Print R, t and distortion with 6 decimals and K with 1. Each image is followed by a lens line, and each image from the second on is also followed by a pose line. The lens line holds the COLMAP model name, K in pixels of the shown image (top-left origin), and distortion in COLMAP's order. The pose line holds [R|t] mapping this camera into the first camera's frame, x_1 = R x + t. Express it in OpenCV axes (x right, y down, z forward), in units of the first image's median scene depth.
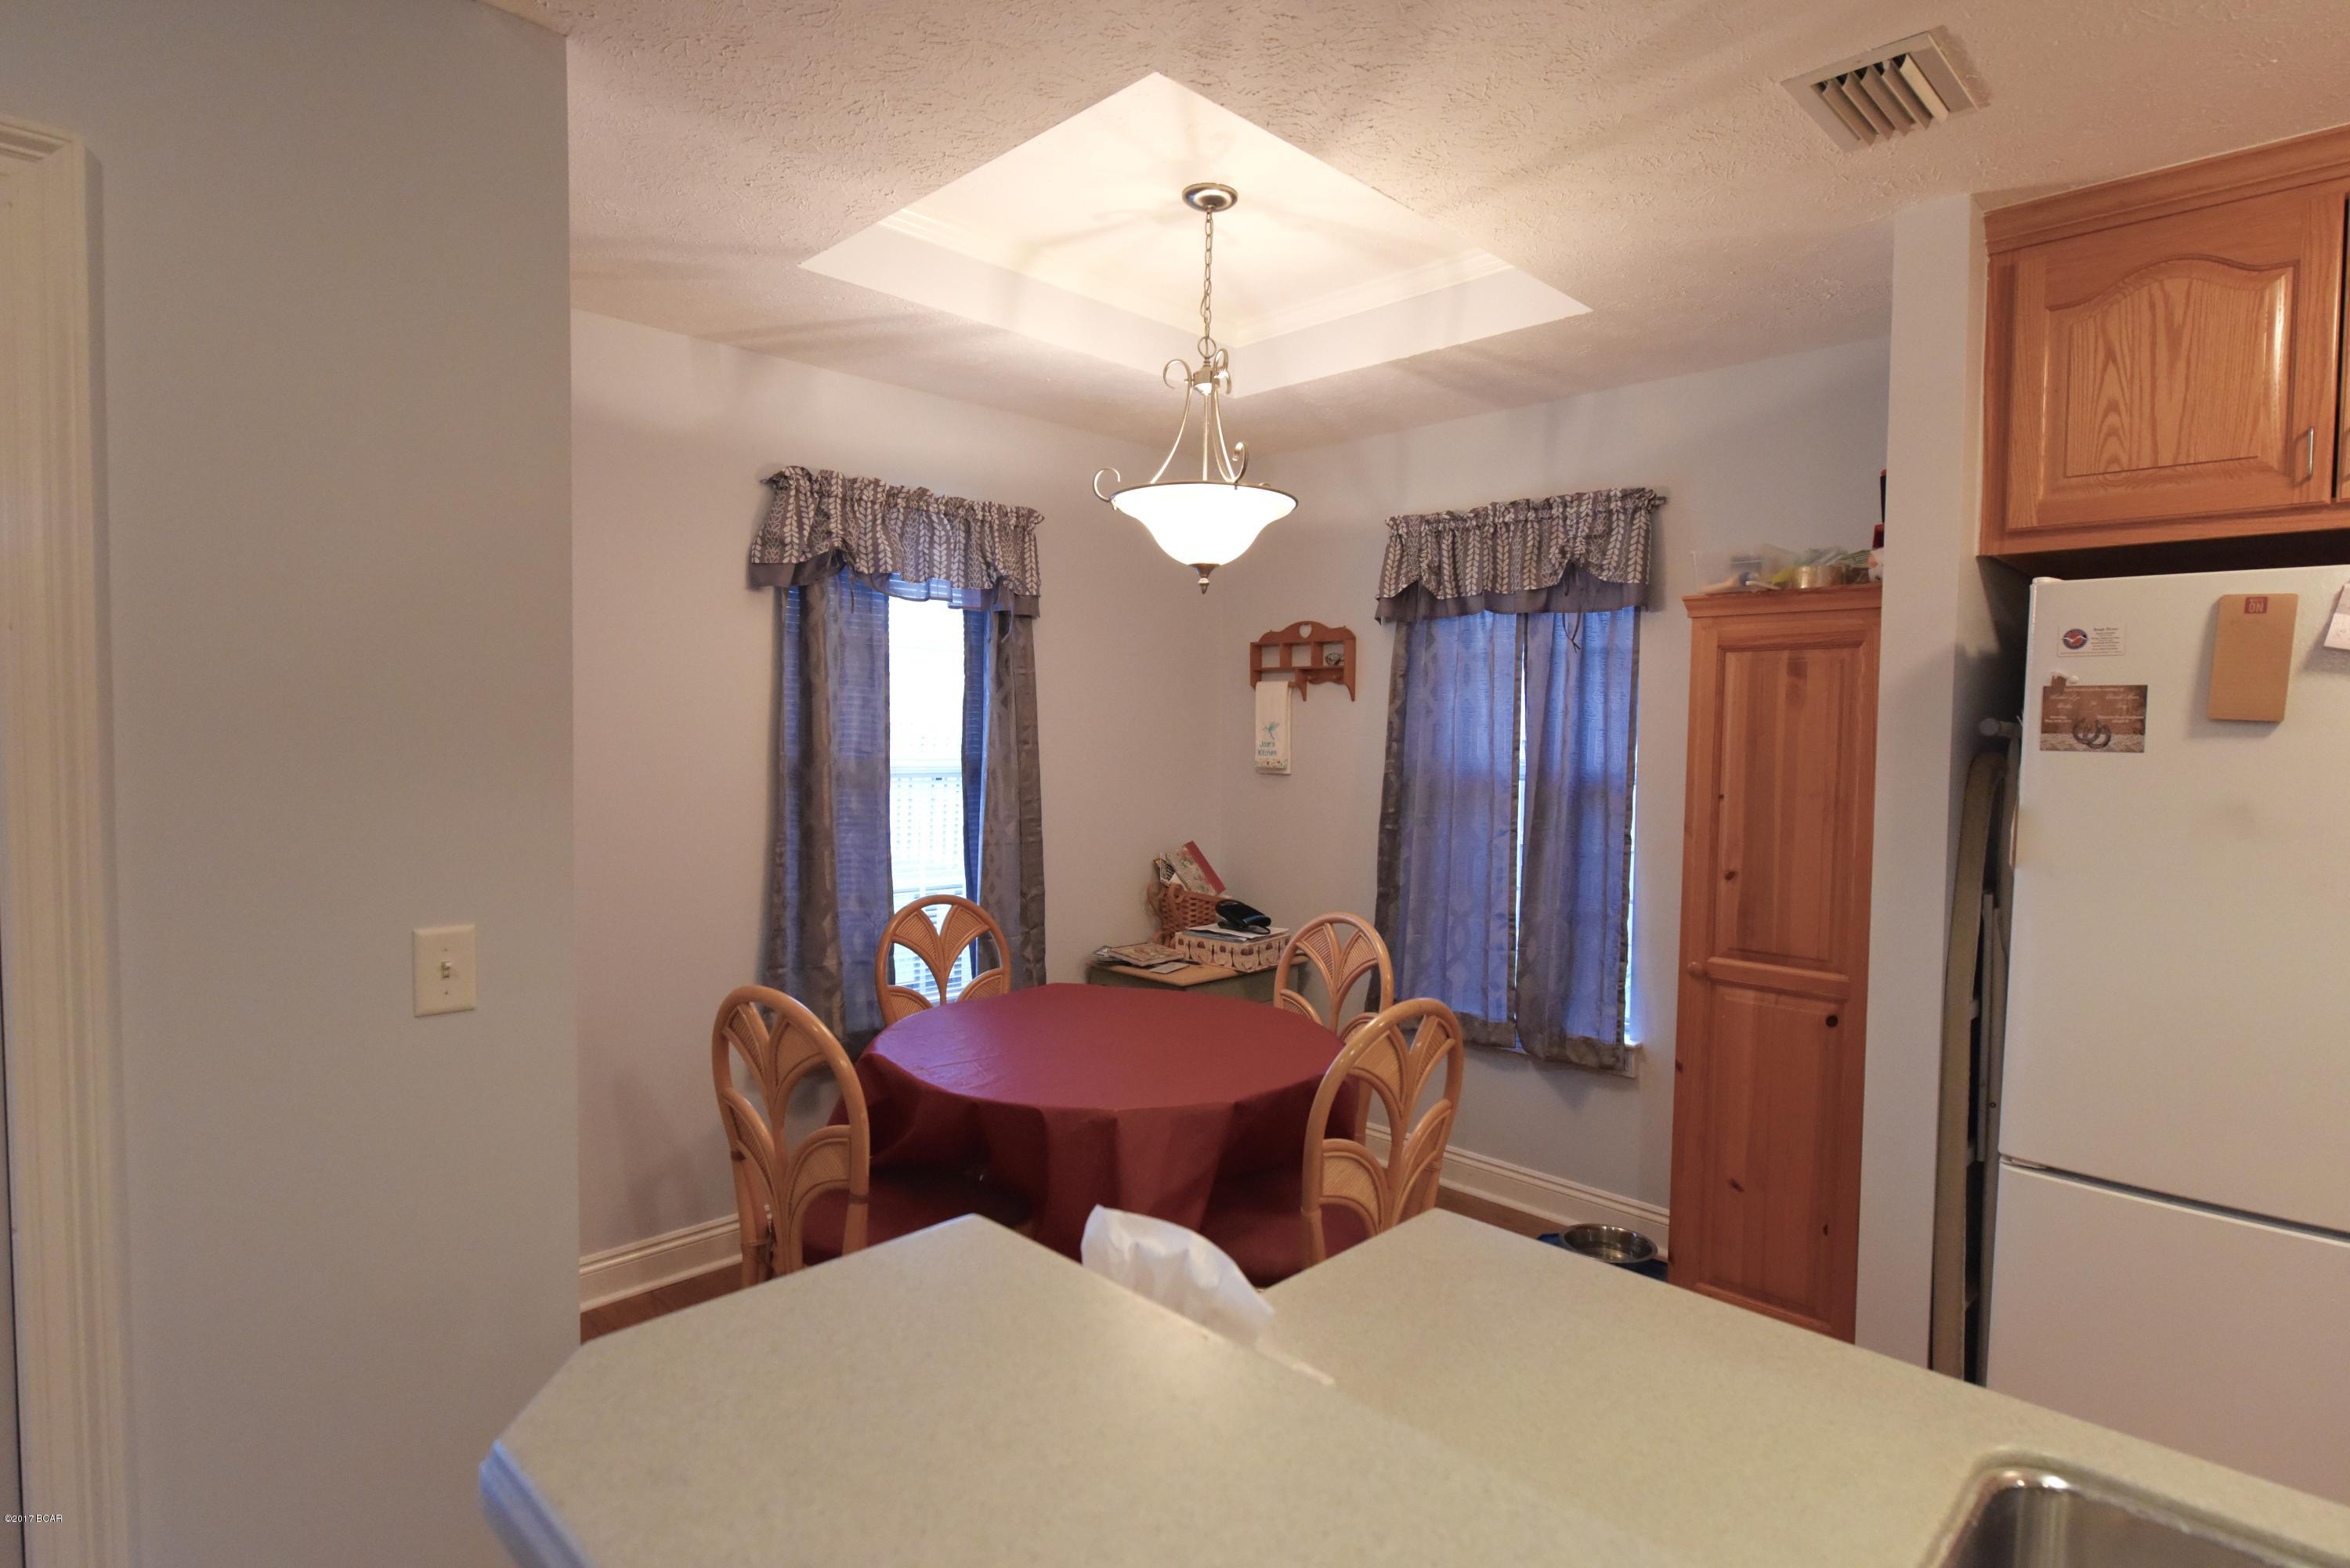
lens RADIAL K [[1242.1, 0, 1179.3], [0, 1242.1, 789.5], [0, 0, 1]] dist [-0.000230, 0.000067]
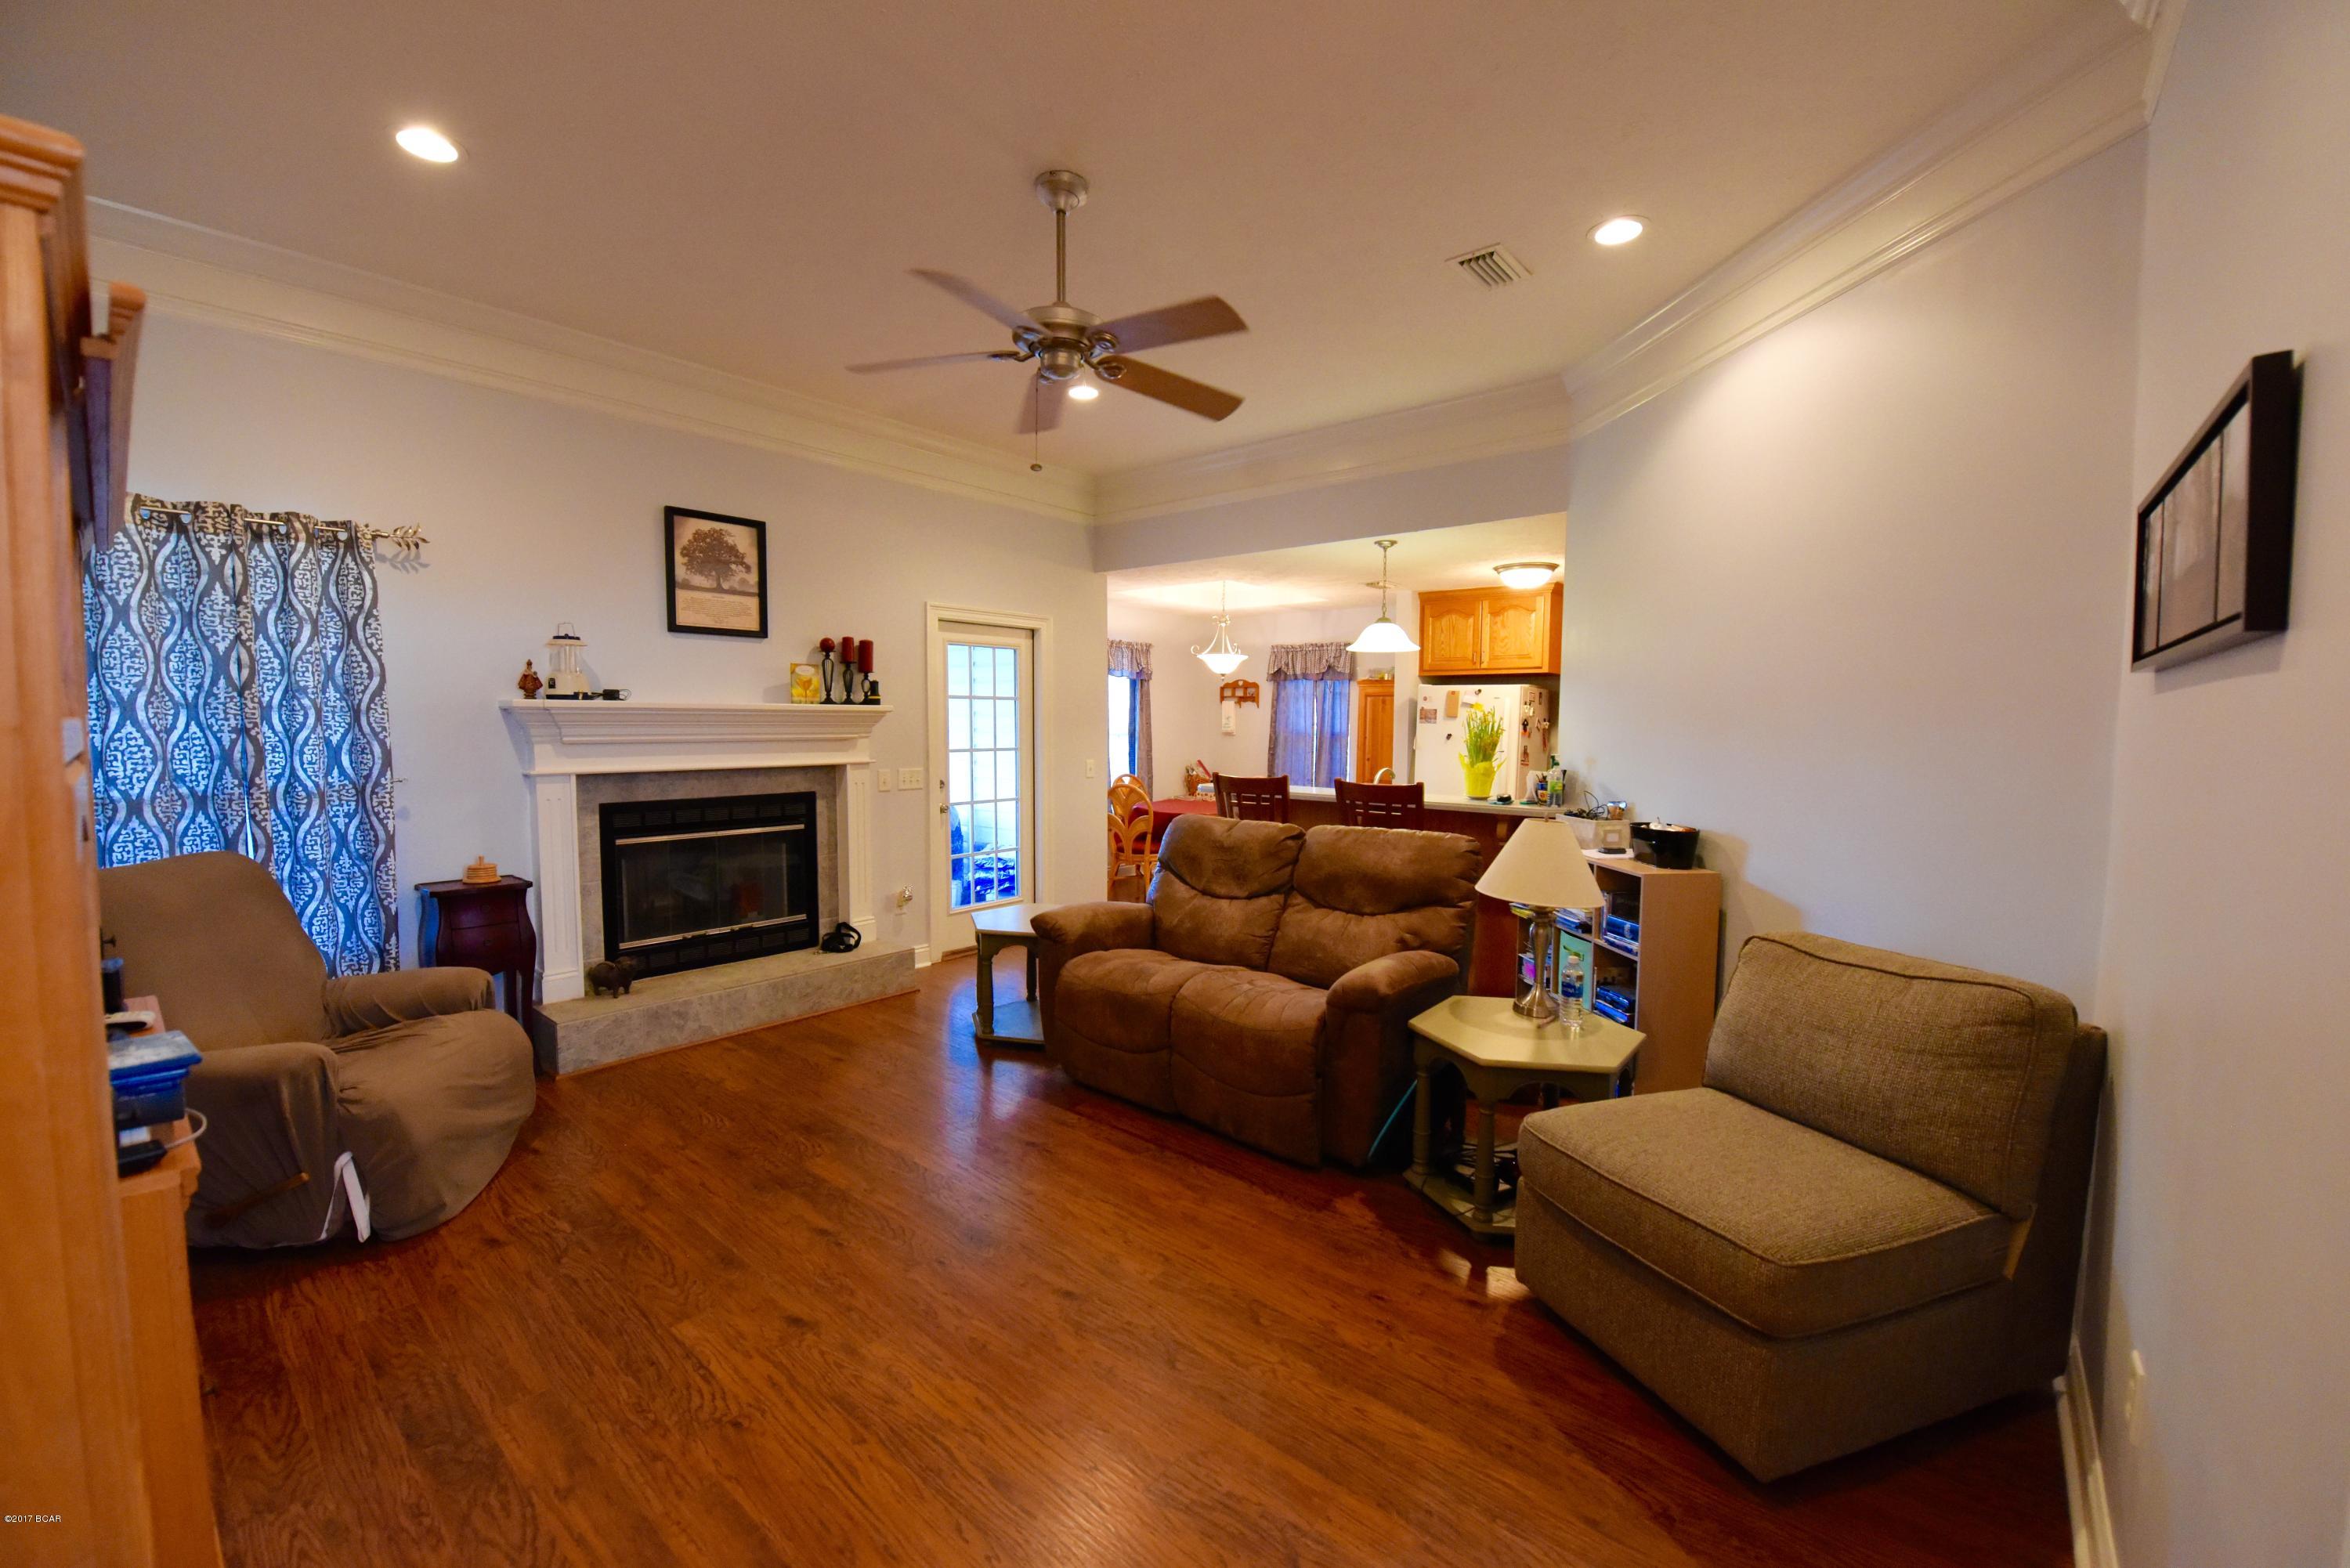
lens RADIAL K [[933.6, 0, 1176.8], [0, 933.6, 782.7], [0, 0, 1]] dist [-0.026346, 0.000162]
pose [[0.996701, -0.009048, 0.080660, -0.237680], [0.007320, 0.999738, 0.021701, 0.054874], [-0.080835, -0.021039, 0.996505, -1.205330]]
